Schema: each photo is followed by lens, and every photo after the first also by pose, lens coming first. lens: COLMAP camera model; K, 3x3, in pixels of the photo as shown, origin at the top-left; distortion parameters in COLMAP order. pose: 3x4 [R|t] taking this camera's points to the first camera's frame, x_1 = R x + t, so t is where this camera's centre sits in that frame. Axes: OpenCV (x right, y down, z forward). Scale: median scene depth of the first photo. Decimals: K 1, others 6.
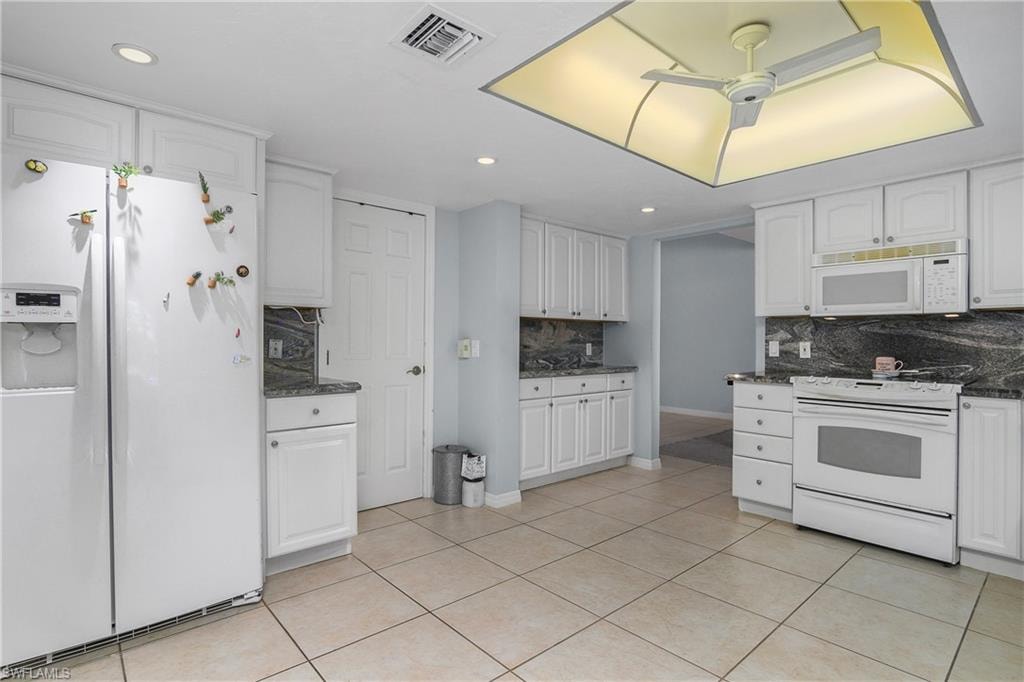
lens RADIAL K [[513.7, 0, 506.5], [0, 513.7, 344.3], [0, 0, 1]] dist [0.003734, 0.001437]
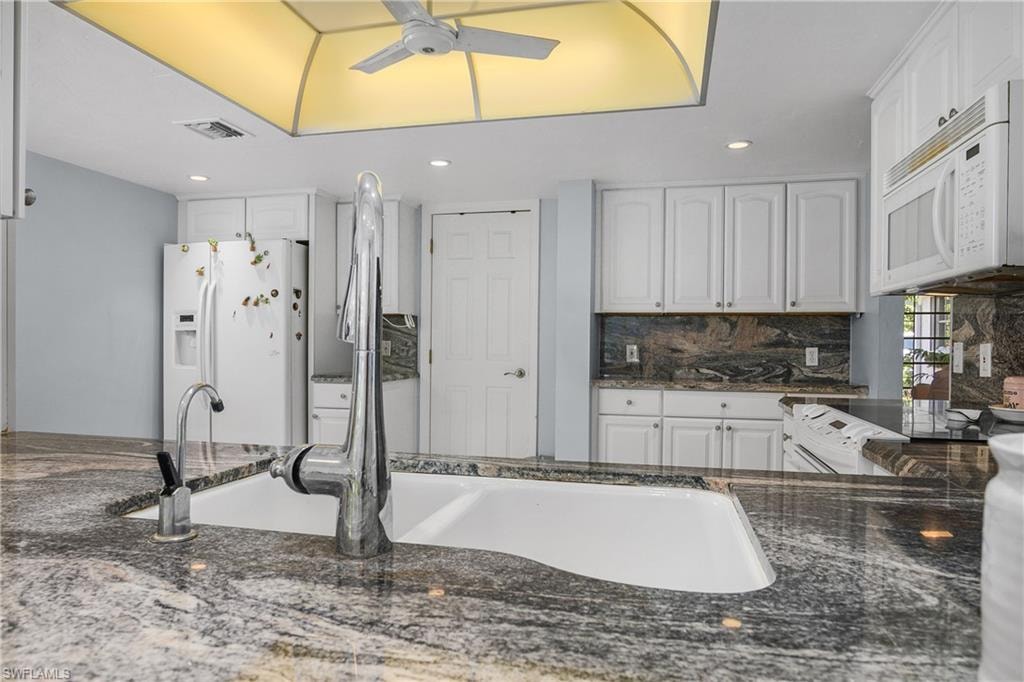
lens RADIAL K [[655.3, 0, 510.6], [0, 655.3, 348.0], [0, 0, 1]] dist [0.001089, 0.000288]
pose [[0.576600, 0.006161, -0.817003, 0.800124], [-0.011430, 0.999935, -0.000526, 0.004514], [0.816946, 0.009642, 0.576633, 0.270093]]
